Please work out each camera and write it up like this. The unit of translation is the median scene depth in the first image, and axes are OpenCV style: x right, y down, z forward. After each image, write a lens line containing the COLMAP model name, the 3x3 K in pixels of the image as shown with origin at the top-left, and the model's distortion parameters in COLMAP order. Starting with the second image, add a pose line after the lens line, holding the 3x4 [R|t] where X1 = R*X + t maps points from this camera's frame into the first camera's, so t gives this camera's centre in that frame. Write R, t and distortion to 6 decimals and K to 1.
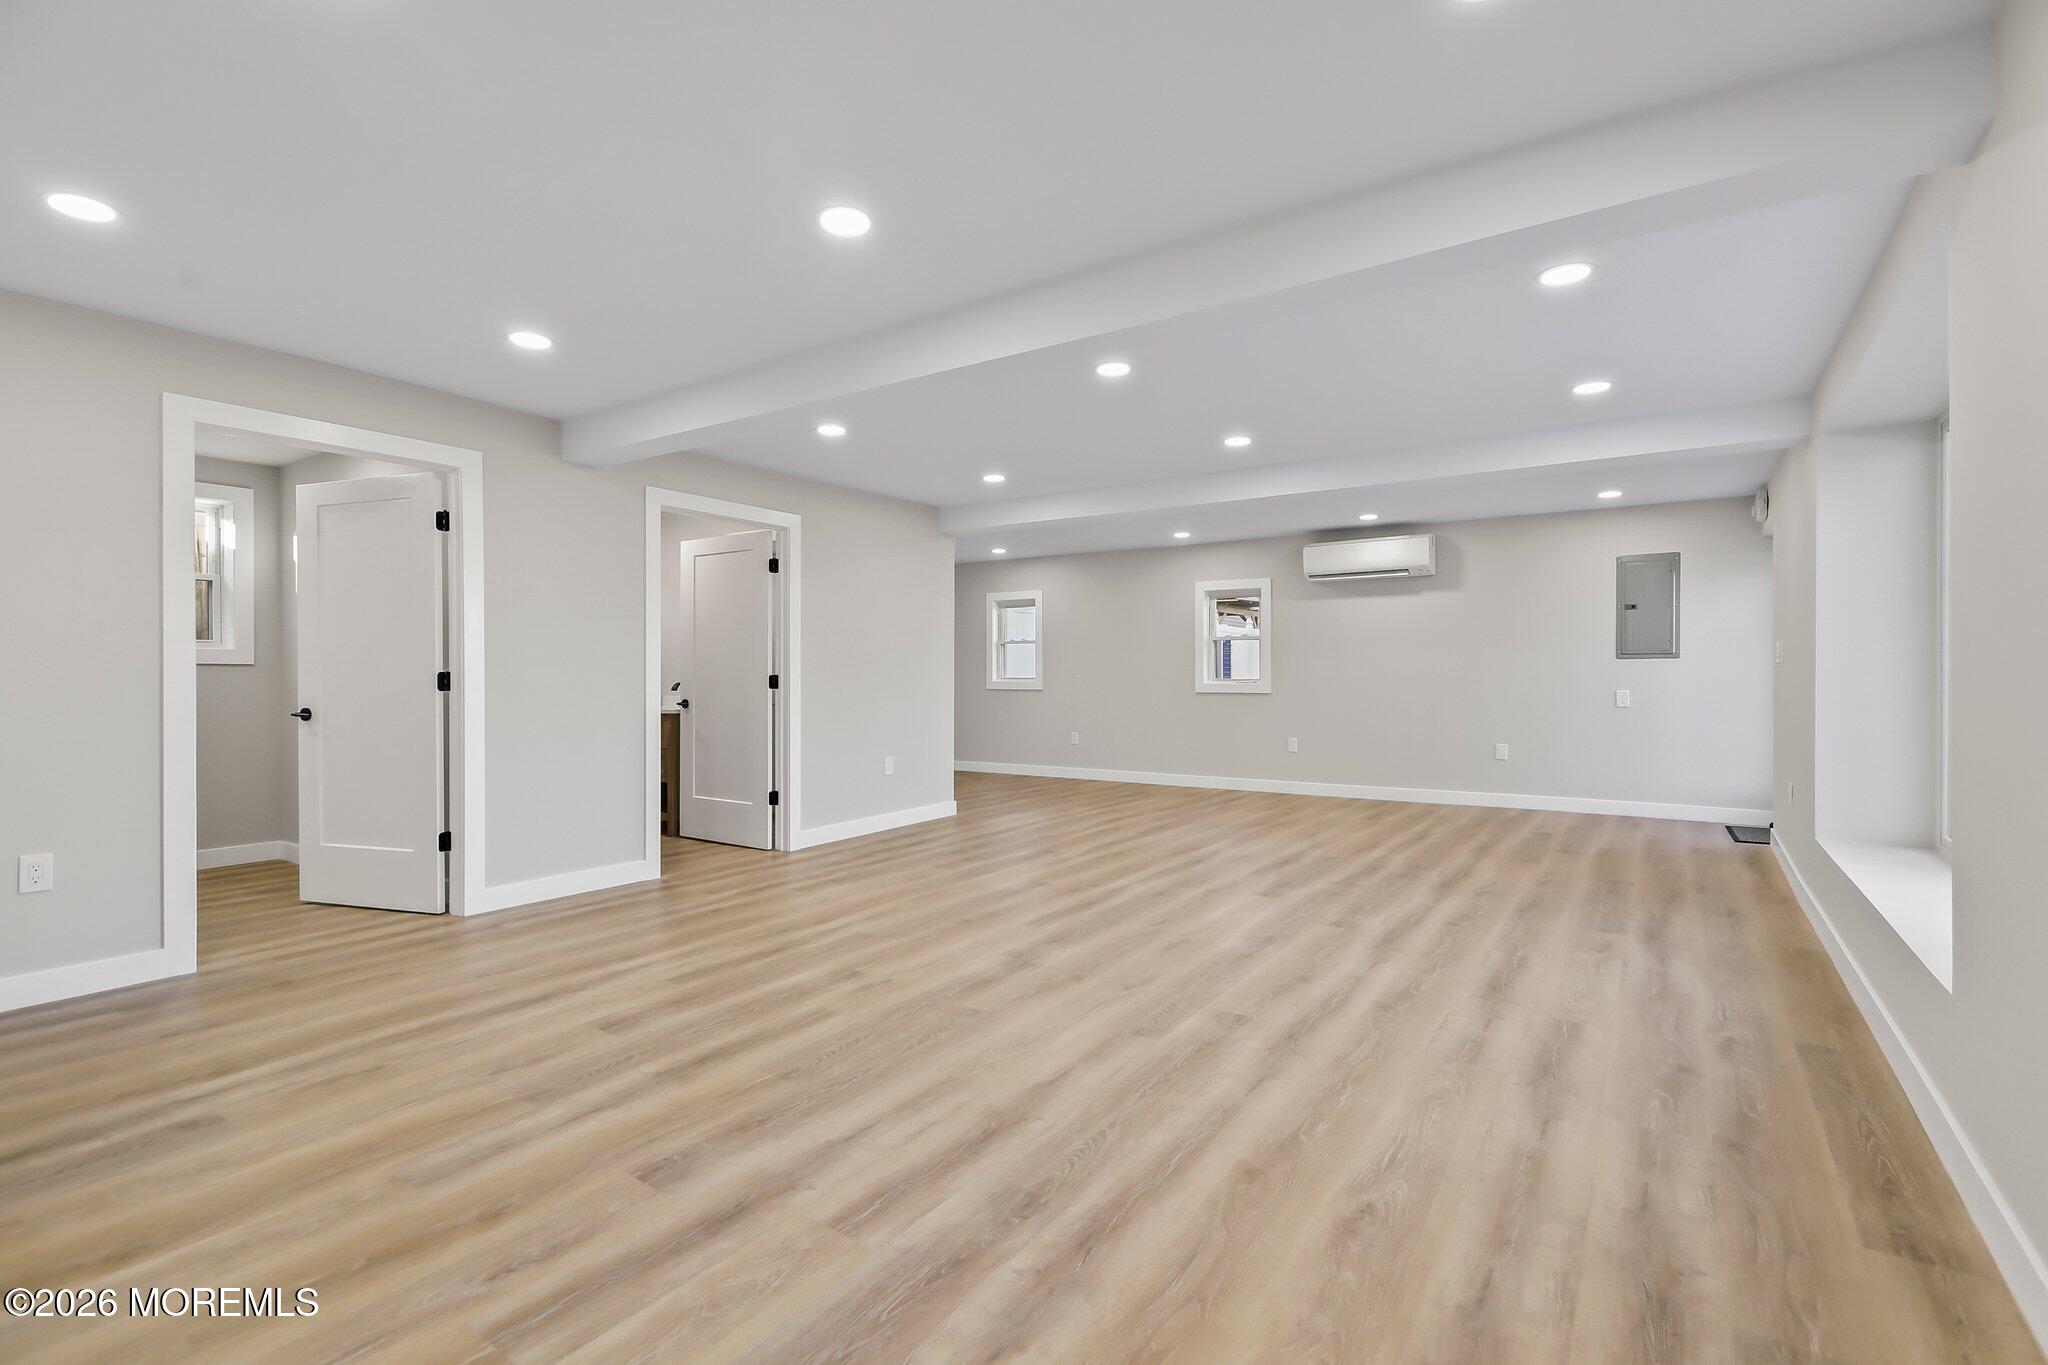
lens RADIAL K [[917.9, 0, 1019.3], [0, 917.9, 685.4], [0, 0, 1]] dist [0.018229, -0.009966]
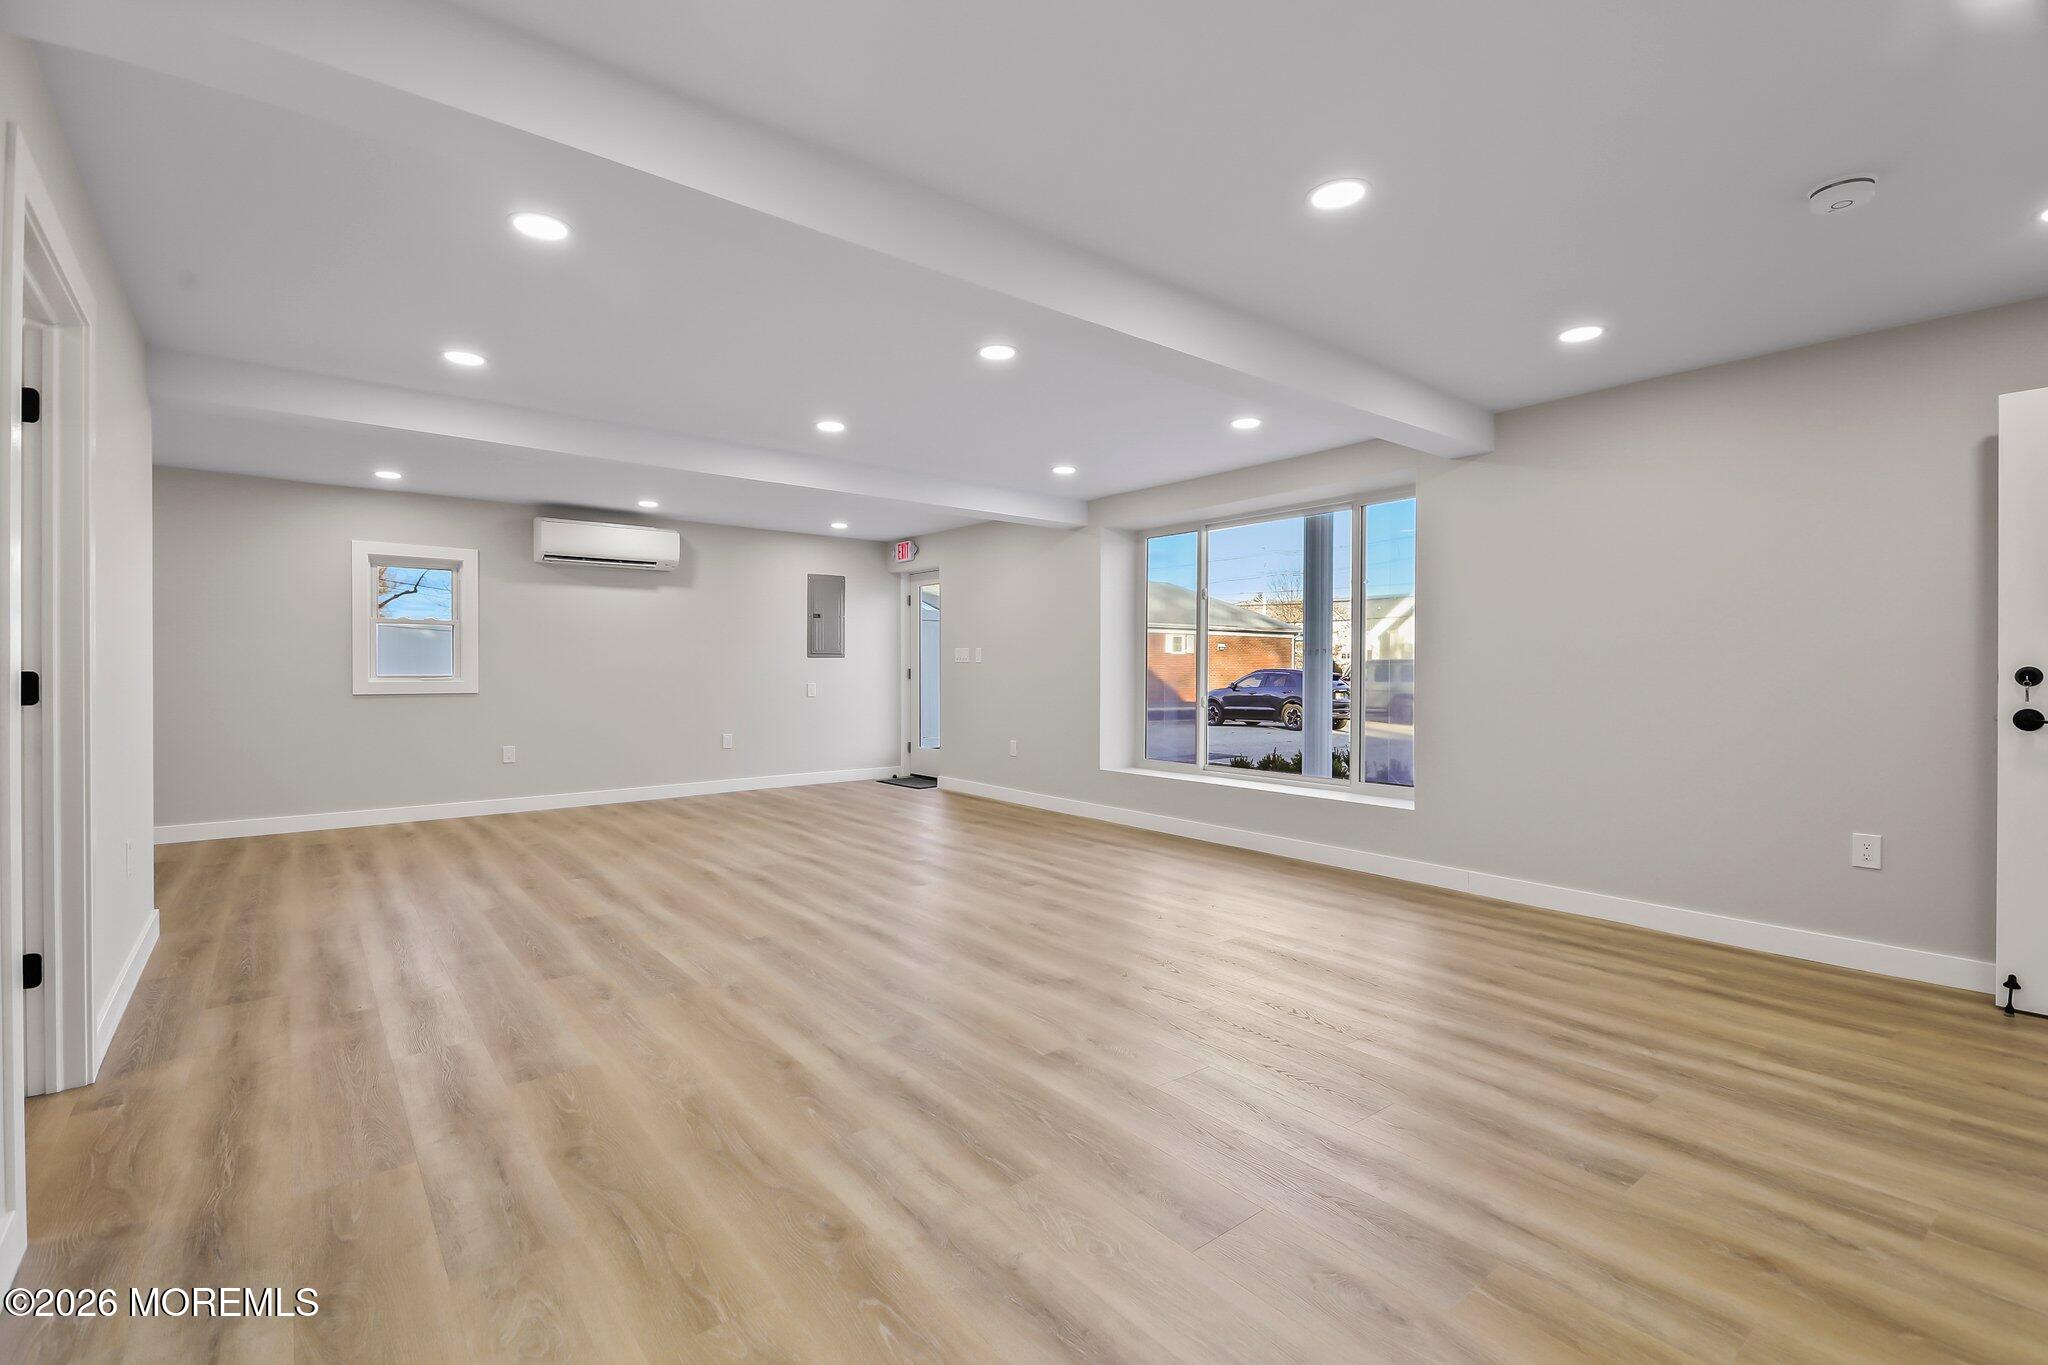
lens RADIAL K [[917.9, 0, 1015.2], [0, 917.9, 673.0], [0, 0, 1]] dist [0.018229, -0.009966]
pose [[0.294011, -0.001589, 0.955801, -0.872901], [0.008273, 0.999965, -0.000882, -0.009899], [-0.955766, 0.008167, 0.294014, 0.750596]]
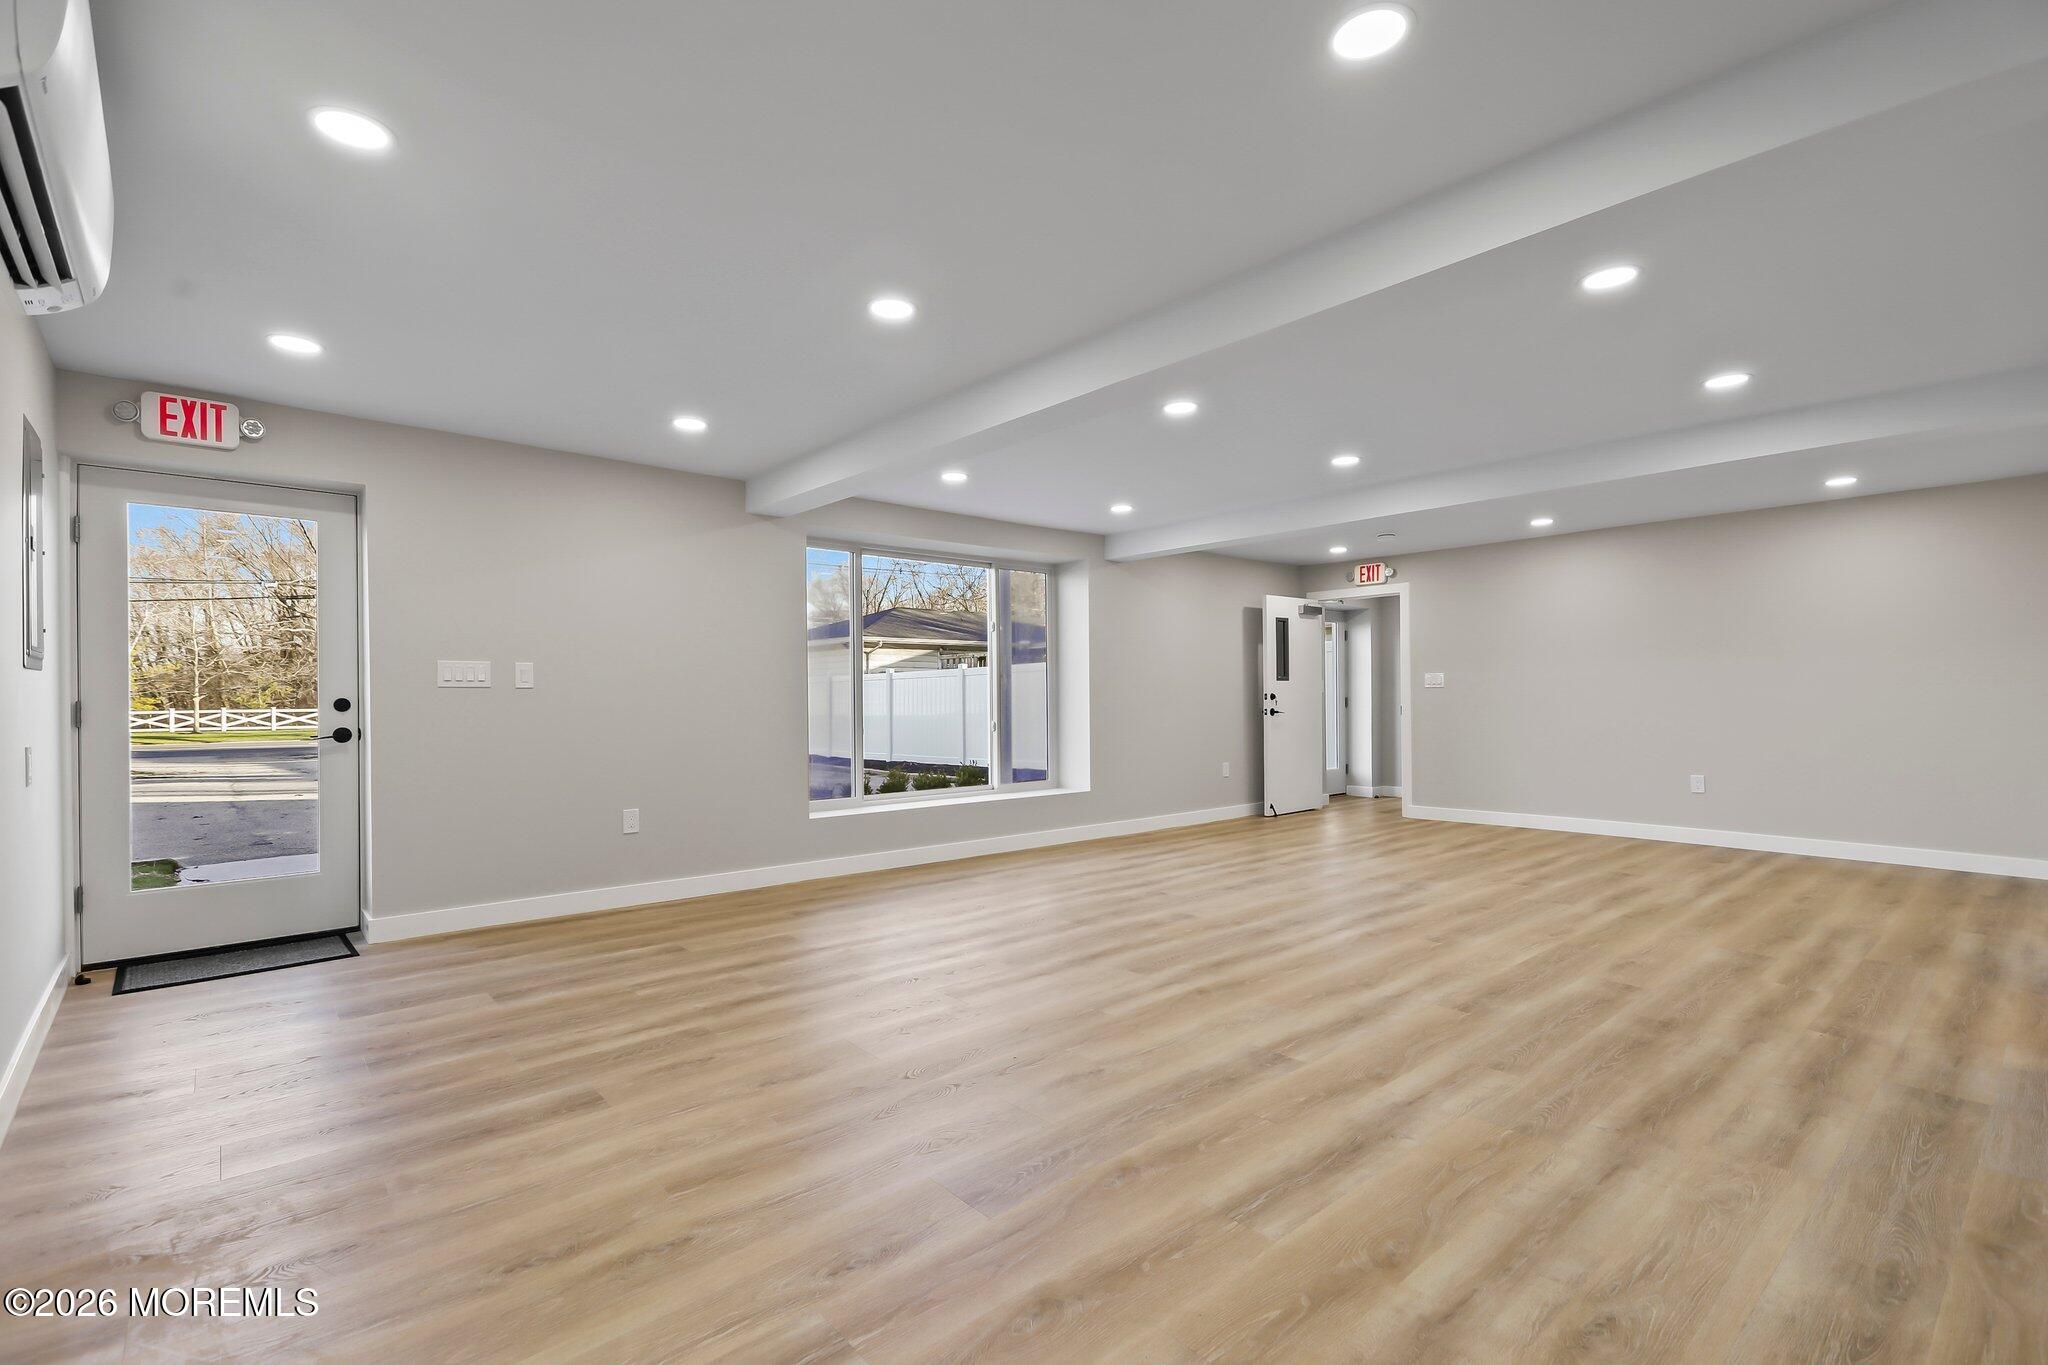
lens RADIAL K [[917.9, 0, 1012.2], [0, 917.9, 692.2], [0, 0, 1]] dist [0.018229, -0.009966]
pose [[-0.967788, 0.008560, 0.251621, 0.255094], [0.010428, 0.999927, 0.006093, -0.032512], [-0.251551, 0.008521, -0.967807, 2.568395]]
